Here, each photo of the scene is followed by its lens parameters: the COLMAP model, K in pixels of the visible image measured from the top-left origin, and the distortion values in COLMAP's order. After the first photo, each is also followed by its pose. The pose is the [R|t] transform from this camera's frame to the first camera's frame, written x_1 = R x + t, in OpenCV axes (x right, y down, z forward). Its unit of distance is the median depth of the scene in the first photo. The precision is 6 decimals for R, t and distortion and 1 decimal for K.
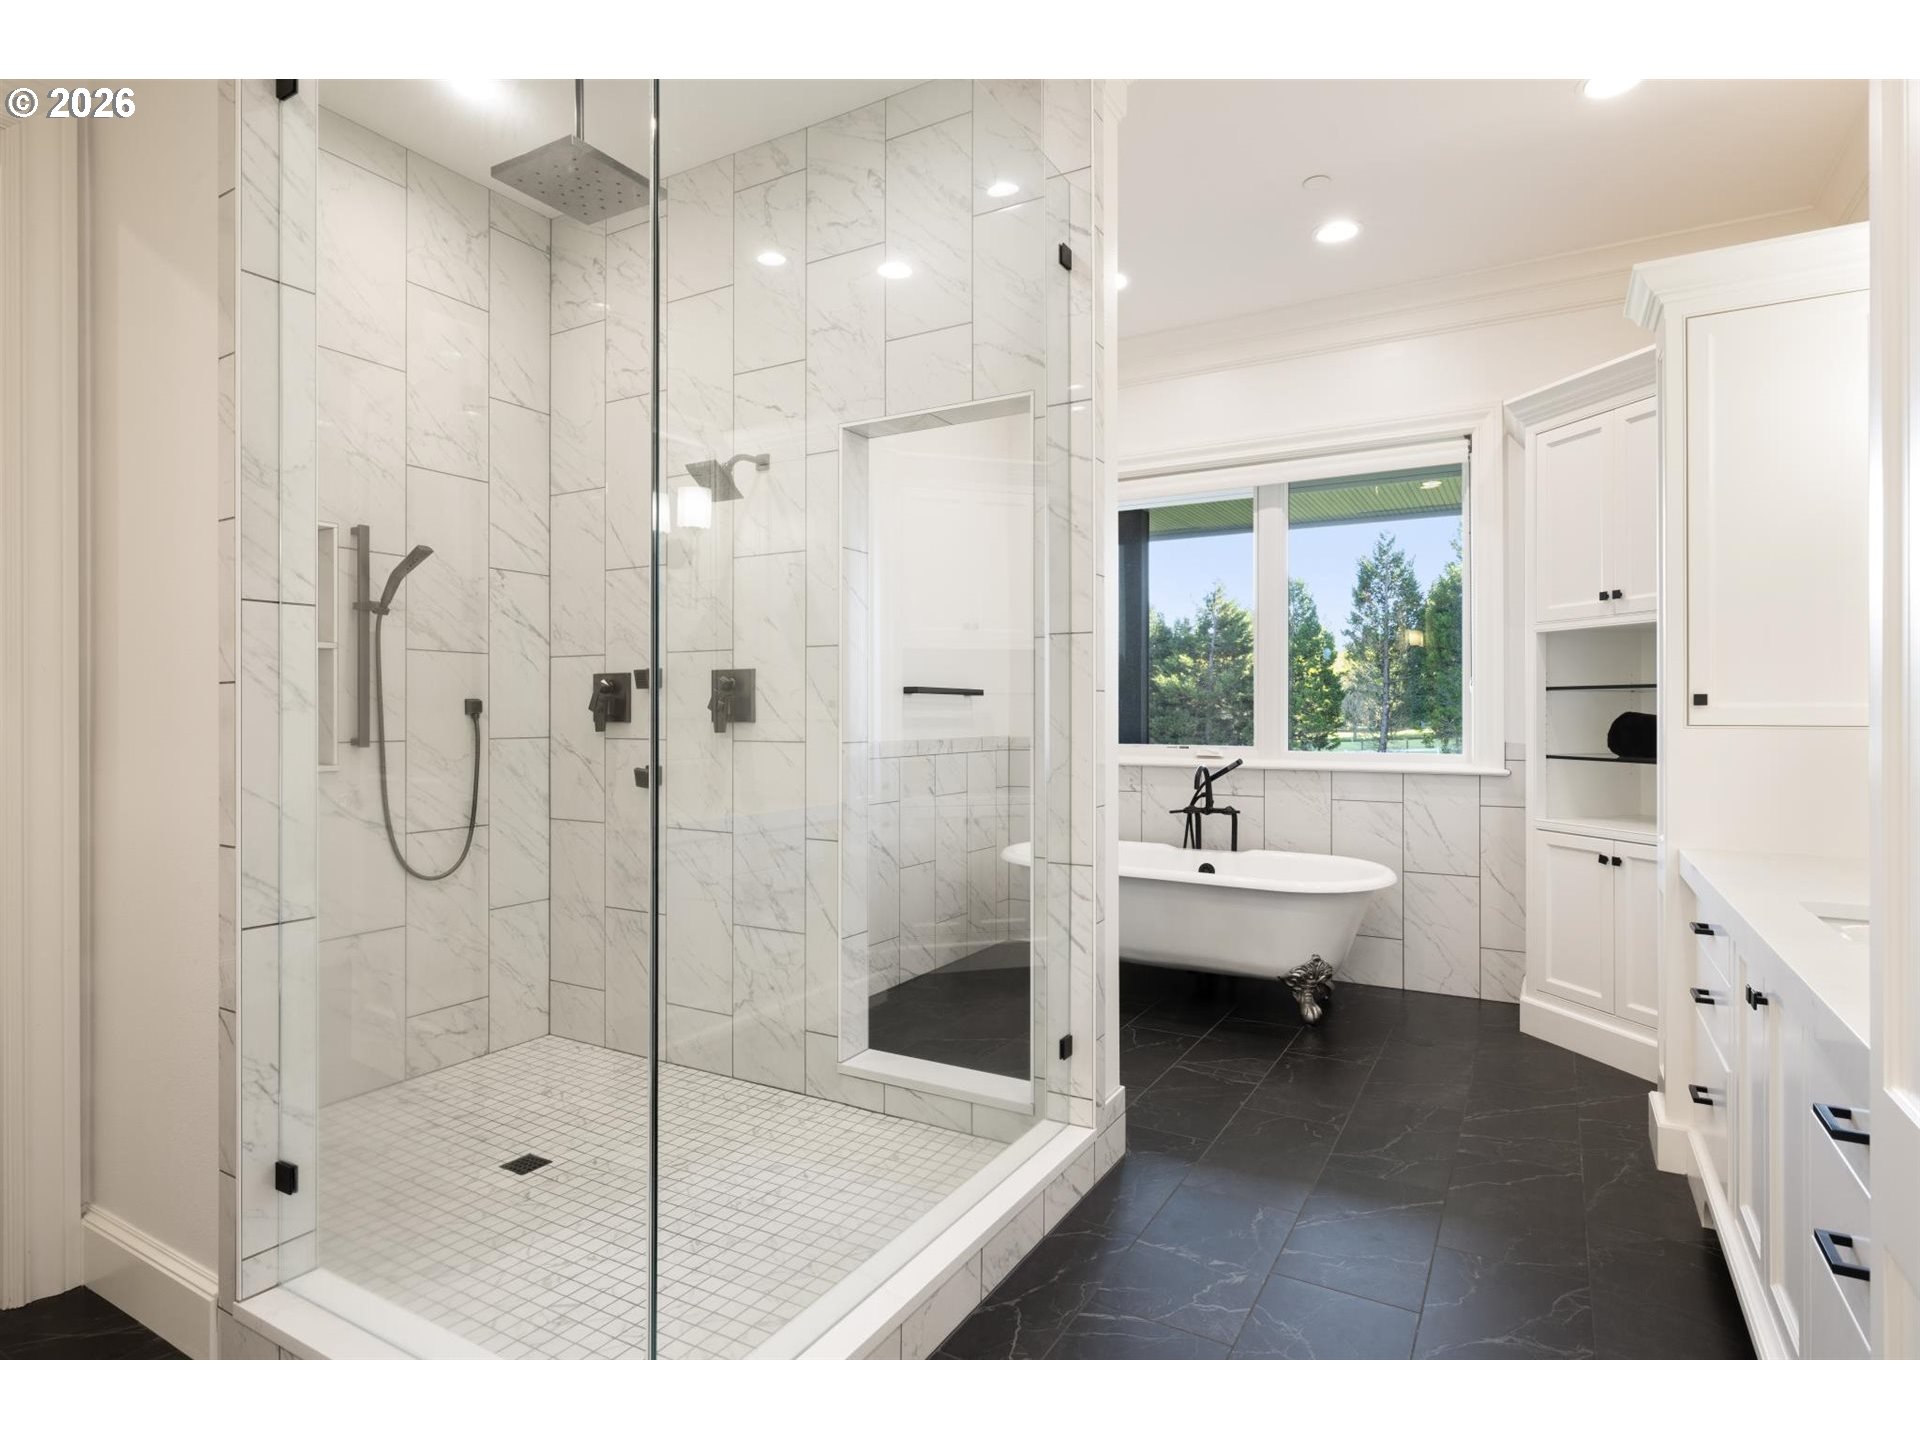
lens RADIAL K [[1025.5, 0, 962.1], [0, 1025.5, 708.1], [0, 0, 1]] dist [0.000457, -0.000417]
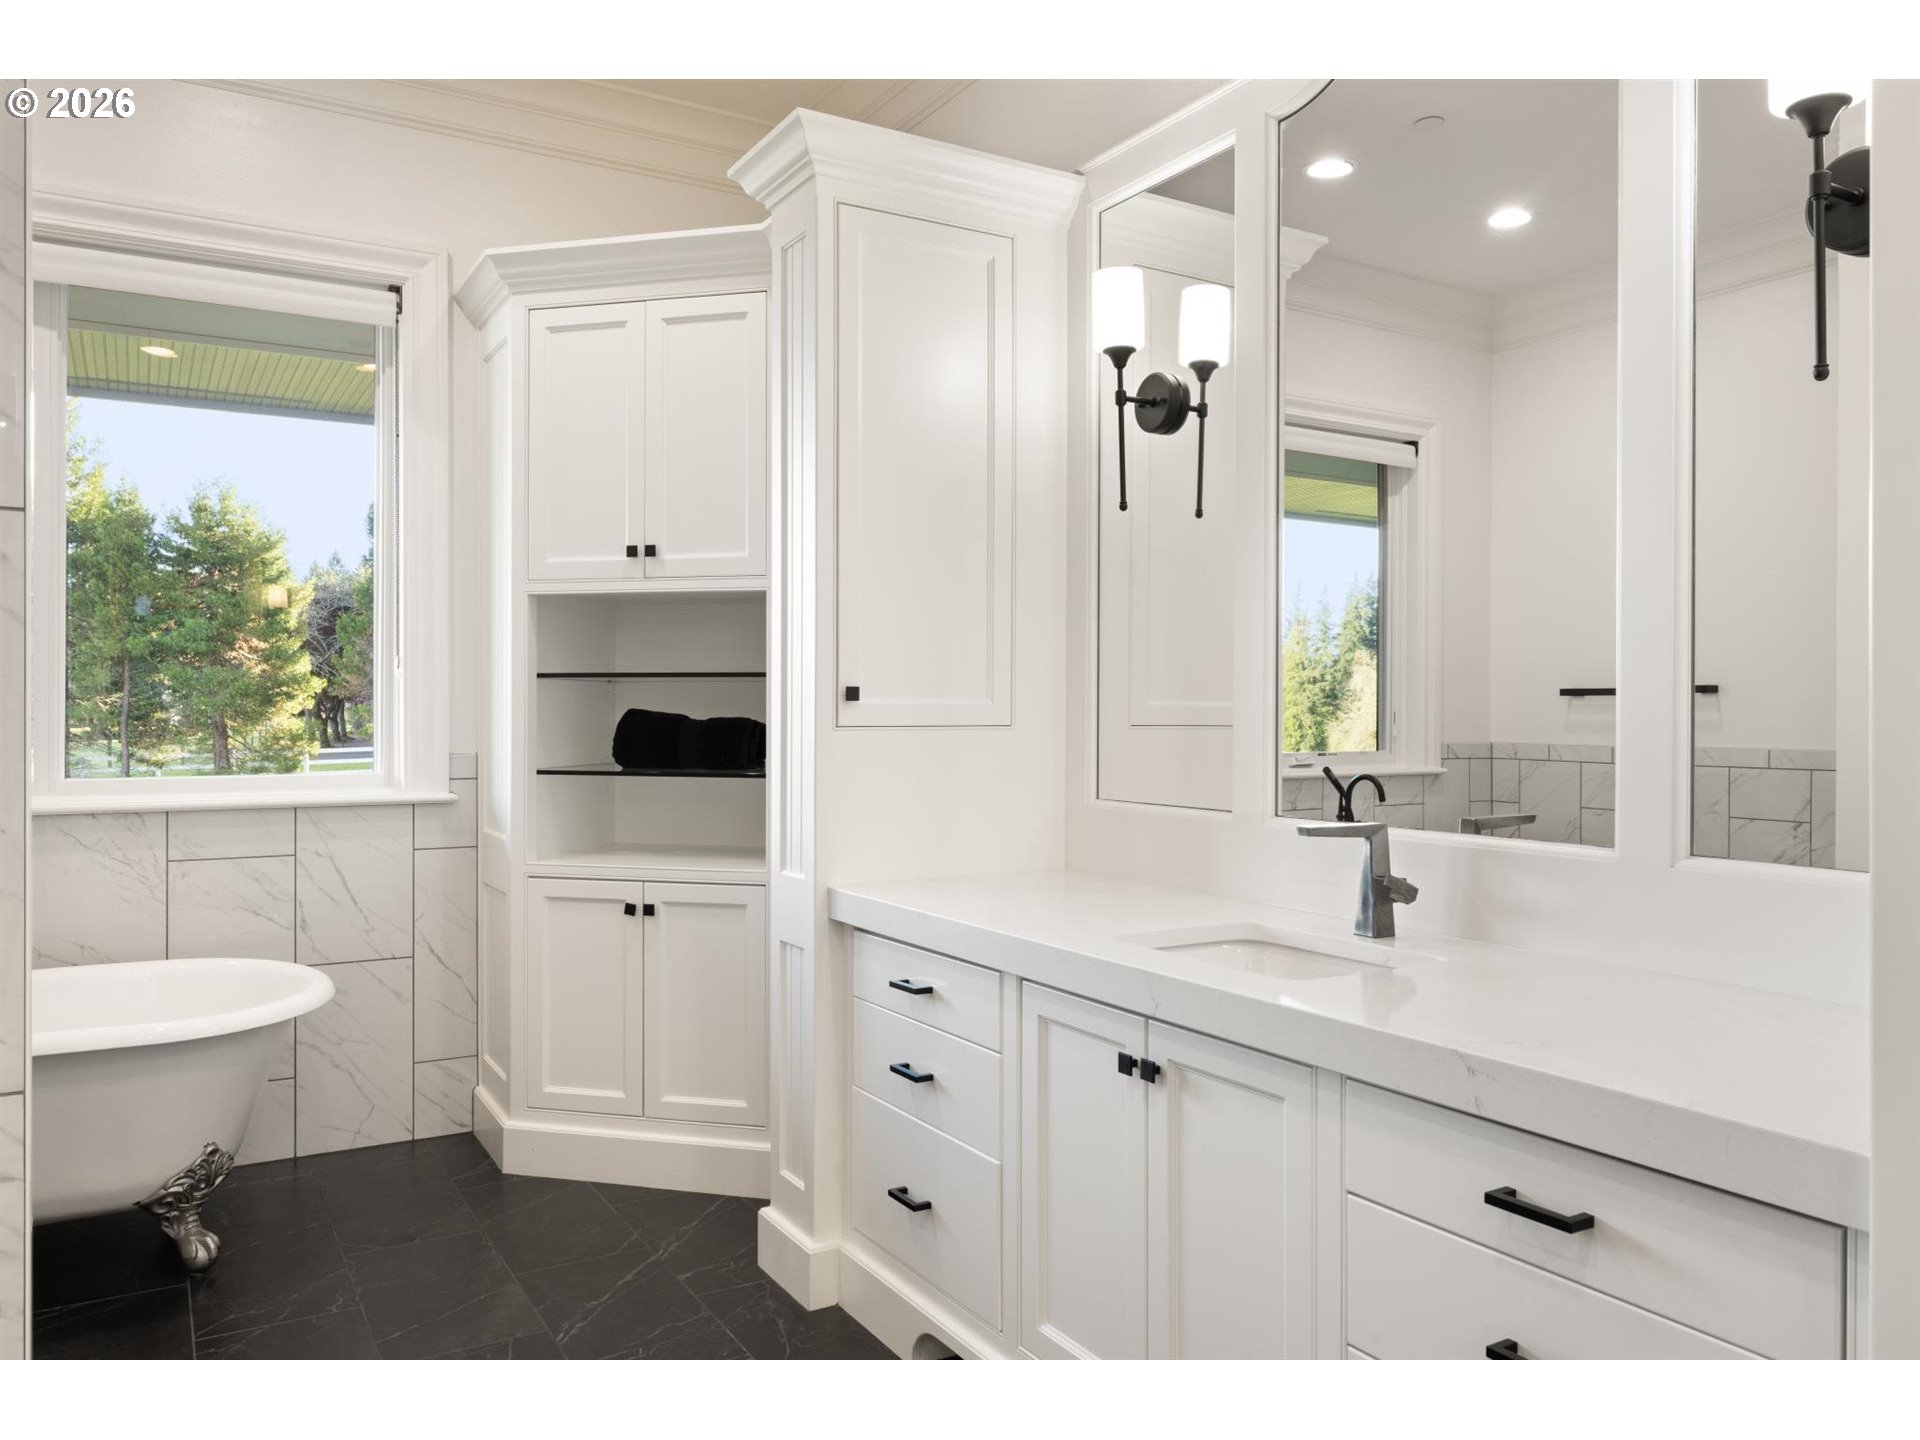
lens RADIAL K [[1369.4, 0, 959.9], [0, 1369.4, 714.8], [0, 0, 1]] dist [-0.003715, 0.001255]
pose [[0.486971, -0.001229, 0.873417, -0.095381], [-0.006149, 0.999969, 0.004835, 0.001444], [-0.873396, -0.007725, 0.486949, 0.256339]]
